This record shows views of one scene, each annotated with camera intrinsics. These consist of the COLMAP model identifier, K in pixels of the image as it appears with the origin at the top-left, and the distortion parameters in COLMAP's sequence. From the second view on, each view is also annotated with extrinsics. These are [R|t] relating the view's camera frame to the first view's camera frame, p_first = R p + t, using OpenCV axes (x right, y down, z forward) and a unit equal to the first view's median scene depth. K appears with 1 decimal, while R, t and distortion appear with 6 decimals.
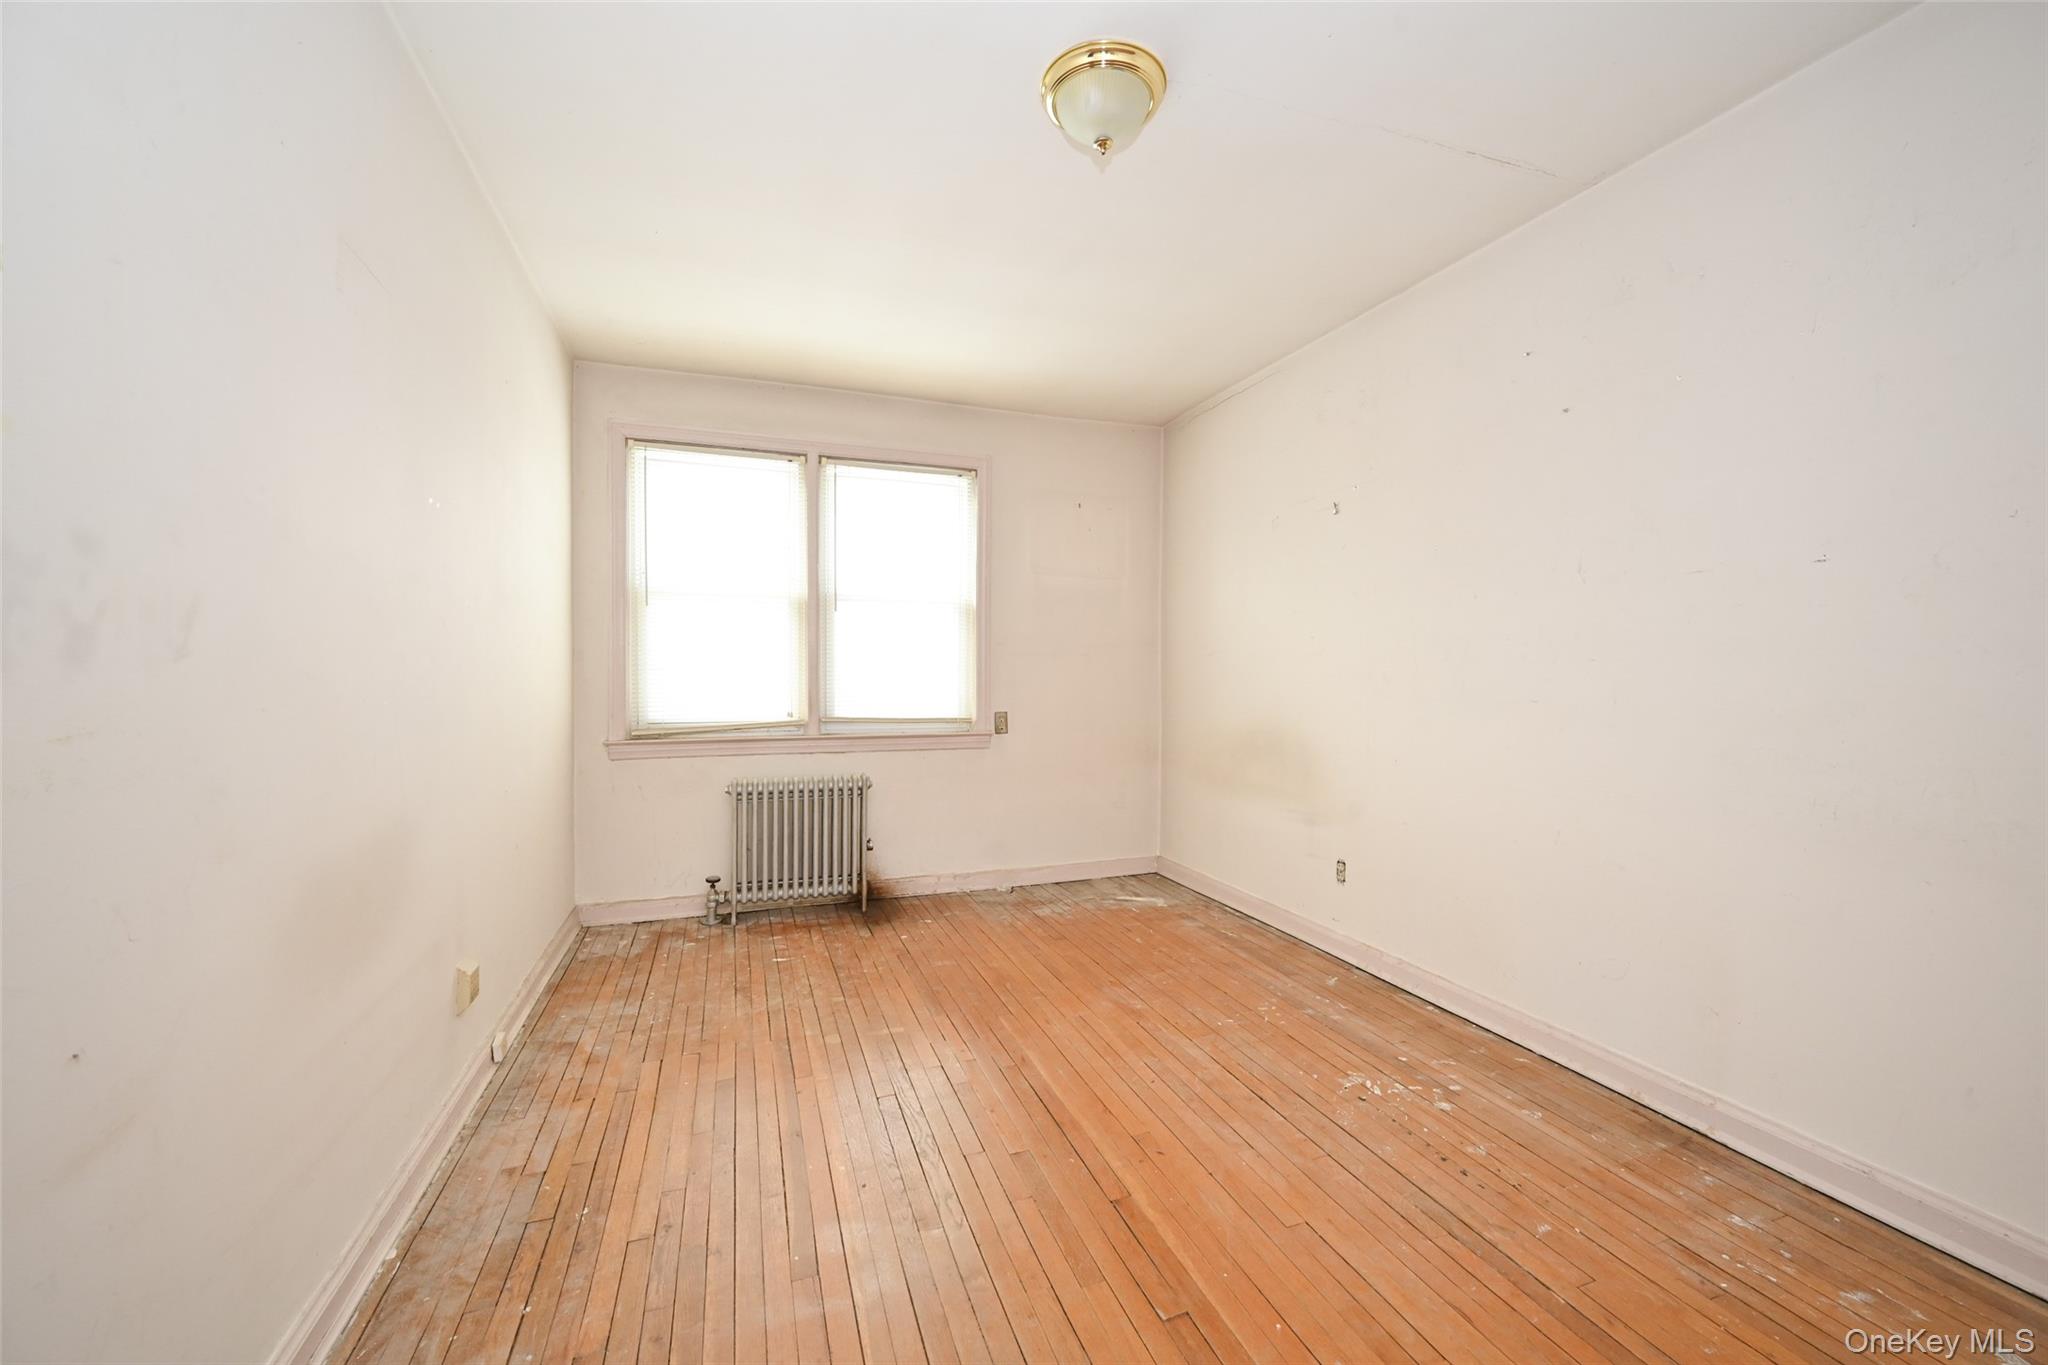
lens RADIAL K [[797.8, 0, 1026.6], [0, 797.8, 671.6], [0, 0, 1]] dist [0.001133, 0.000003]
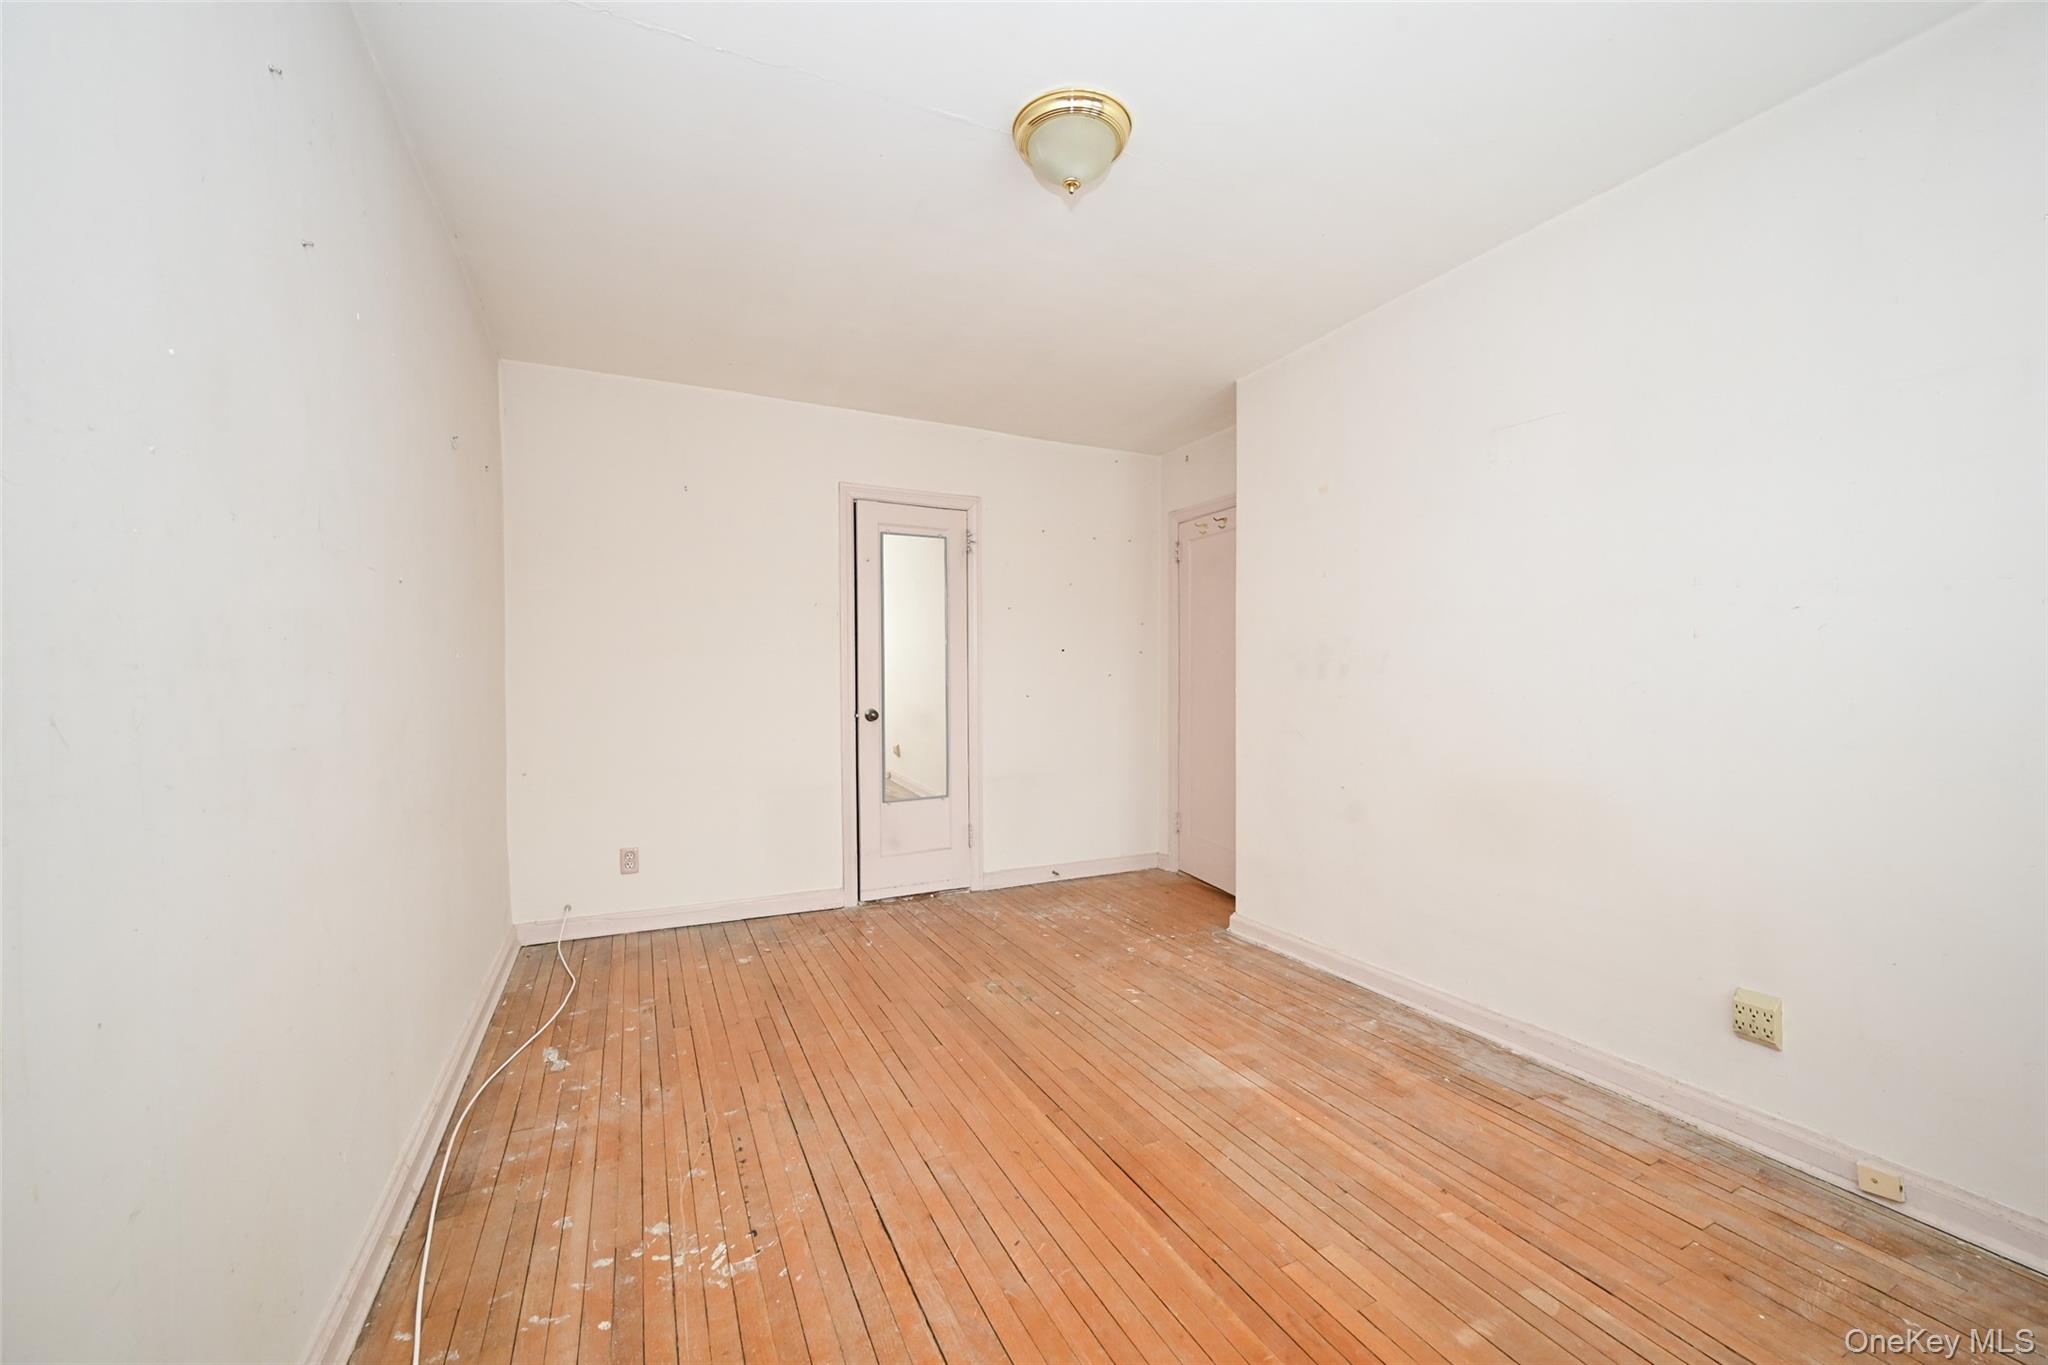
lens RADIAL K [[797.8, 0, 1026.7], [0, 797.8, 677.8], [0, 0, 1]] dist [0.001133, 0.000003]
pose [[-0.994209, 0.004785, -0.107361, 0.252842], [0.003760, 0.999945, 0.009745, -0.016407], [0.107402, 0.009285, -0.994172, 1.932293]]
